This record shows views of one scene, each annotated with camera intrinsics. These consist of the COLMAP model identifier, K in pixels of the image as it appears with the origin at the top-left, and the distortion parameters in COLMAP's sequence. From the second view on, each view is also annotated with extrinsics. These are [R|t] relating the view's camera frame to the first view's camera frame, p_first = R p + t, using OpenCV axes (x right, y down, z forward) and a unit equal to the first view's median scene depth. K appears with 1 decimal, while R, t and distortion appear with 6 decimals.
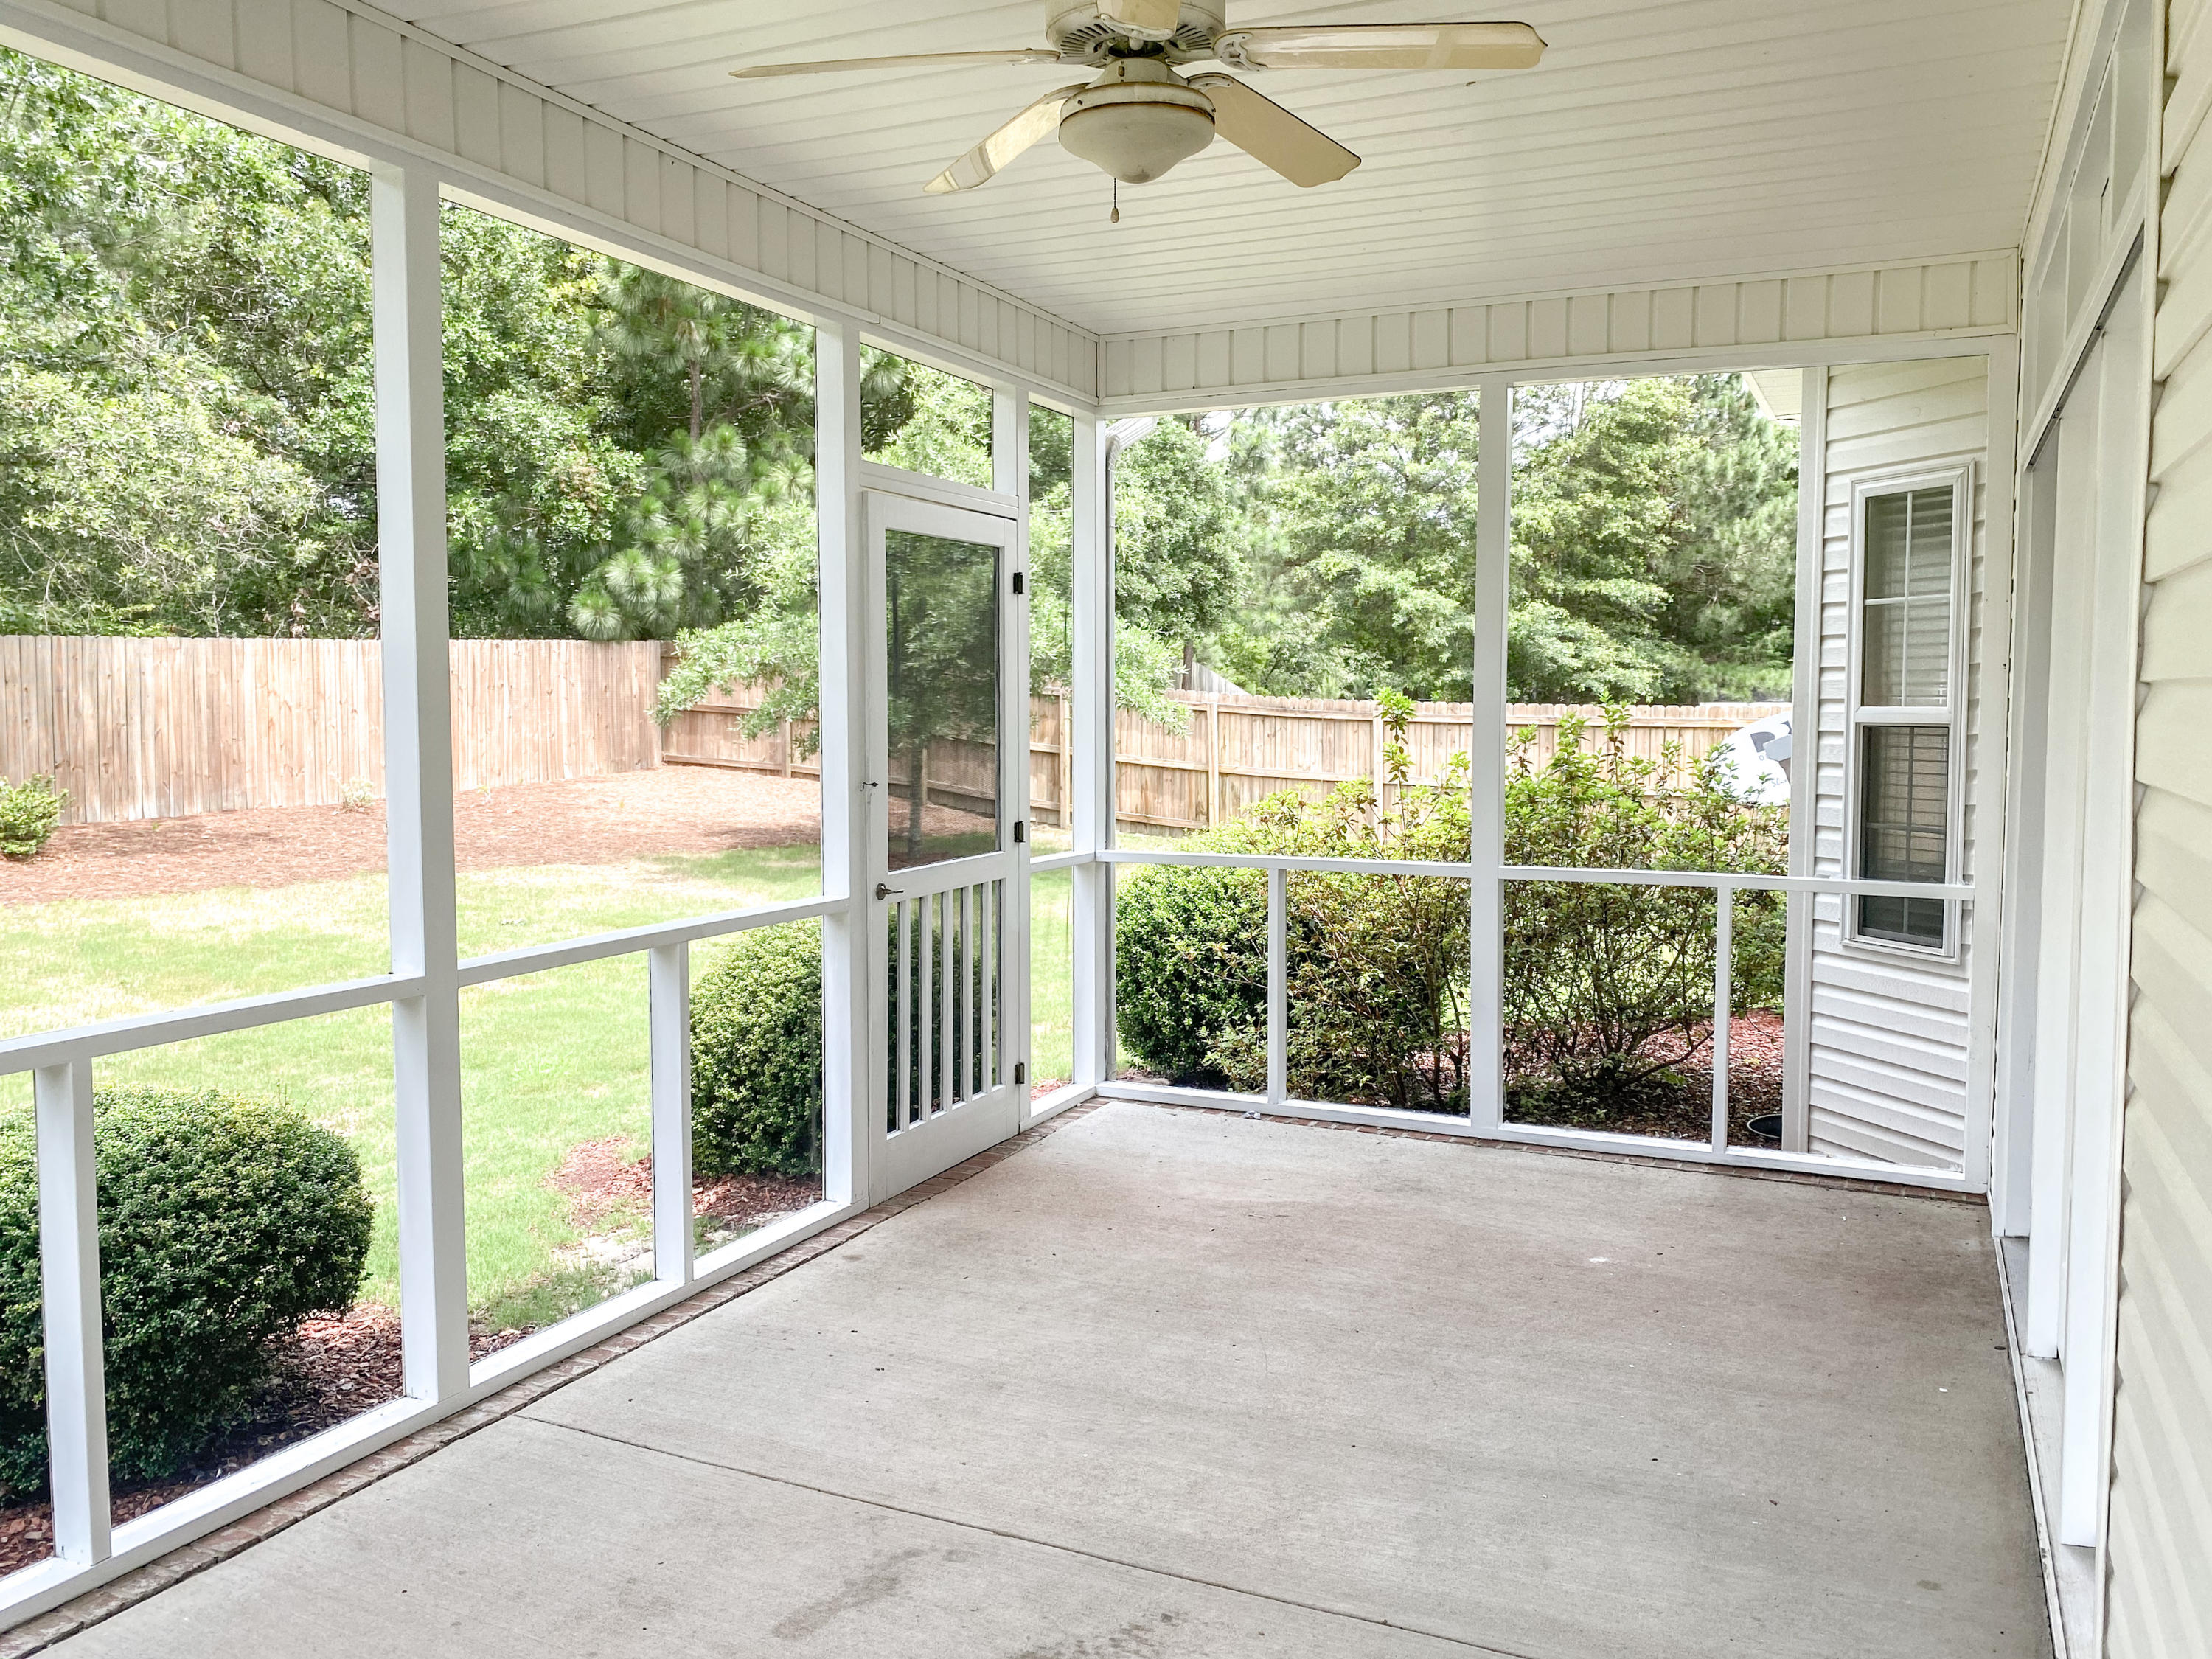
lens RADIAL K [[1719.1, 0, 1106.0], [0, 1719.1, 829.5], [0, 0, 1]] dist [0.055935, -0.067553]
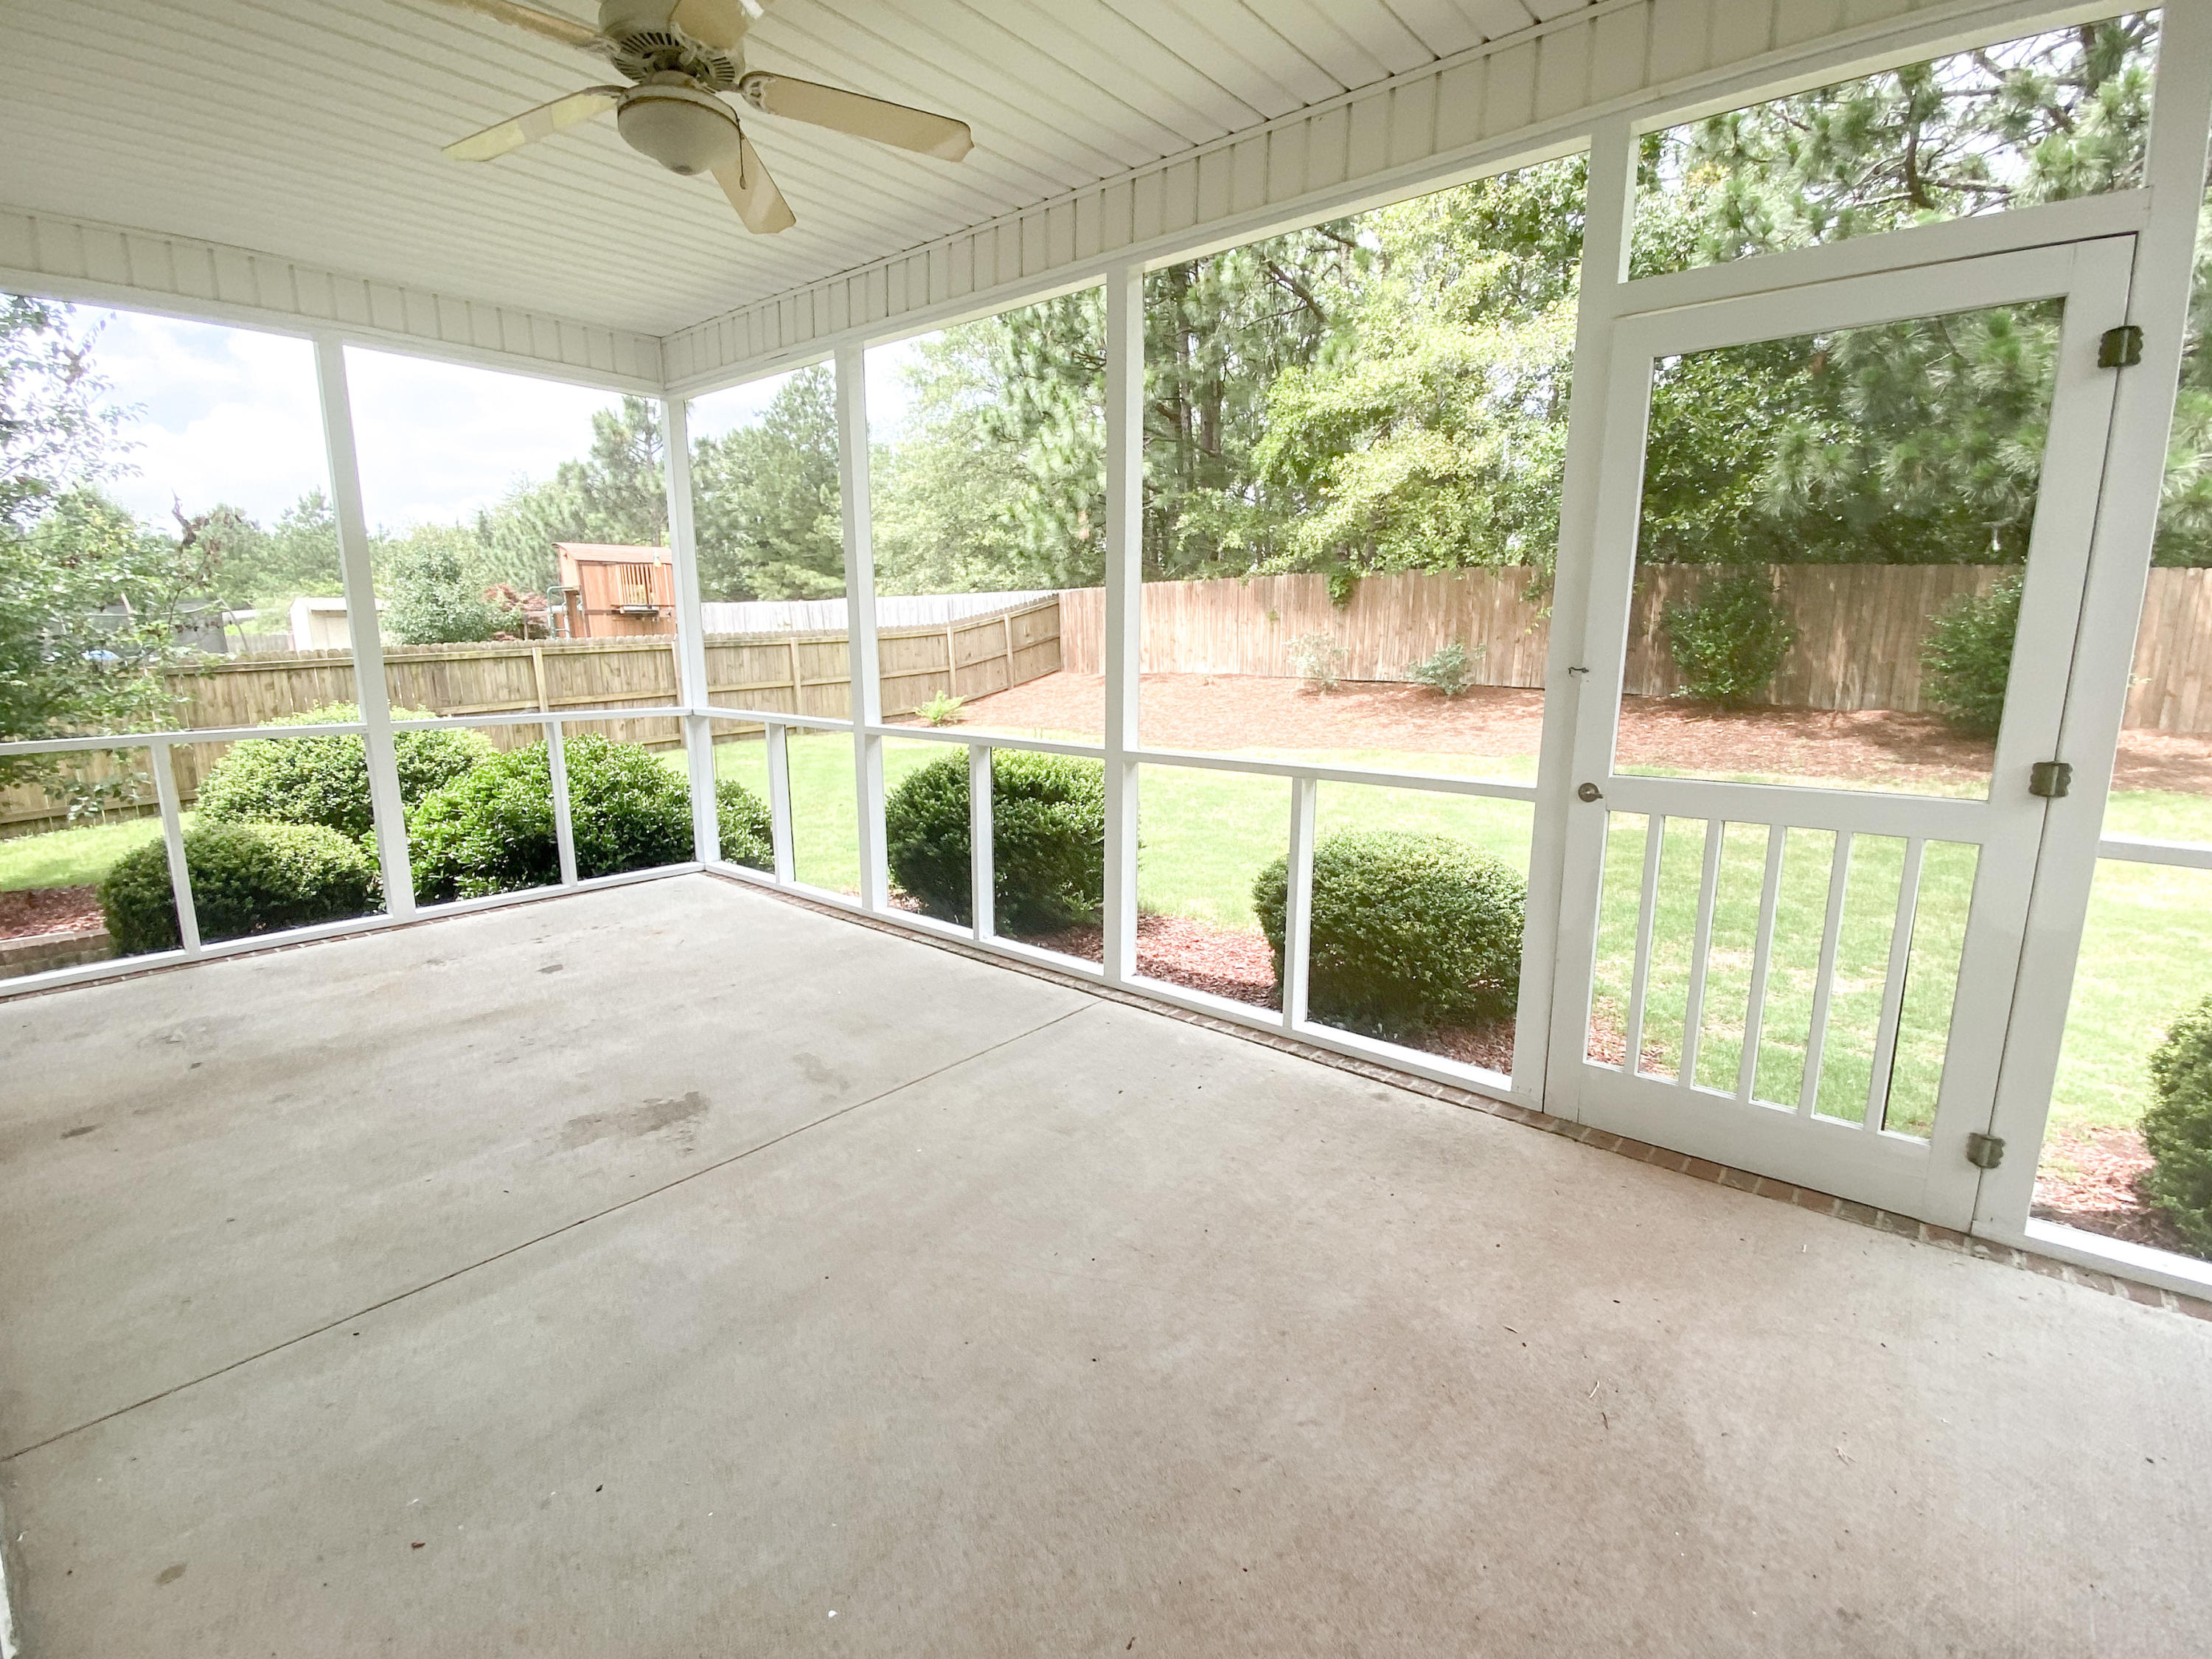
lens RADIAL K [[1015.8, 0, 1106.0], [0, 1015.8, 829.5], [0, 0, 1]] dist [0.025886, -0.024767]
pose [[-0.261687, 0.178463, -0.948510, 0.573764], [-0.077125, 0.975747, 0.204865, -0.043242], [0.962066, 0.126764, -0.241577, 1.150065]]
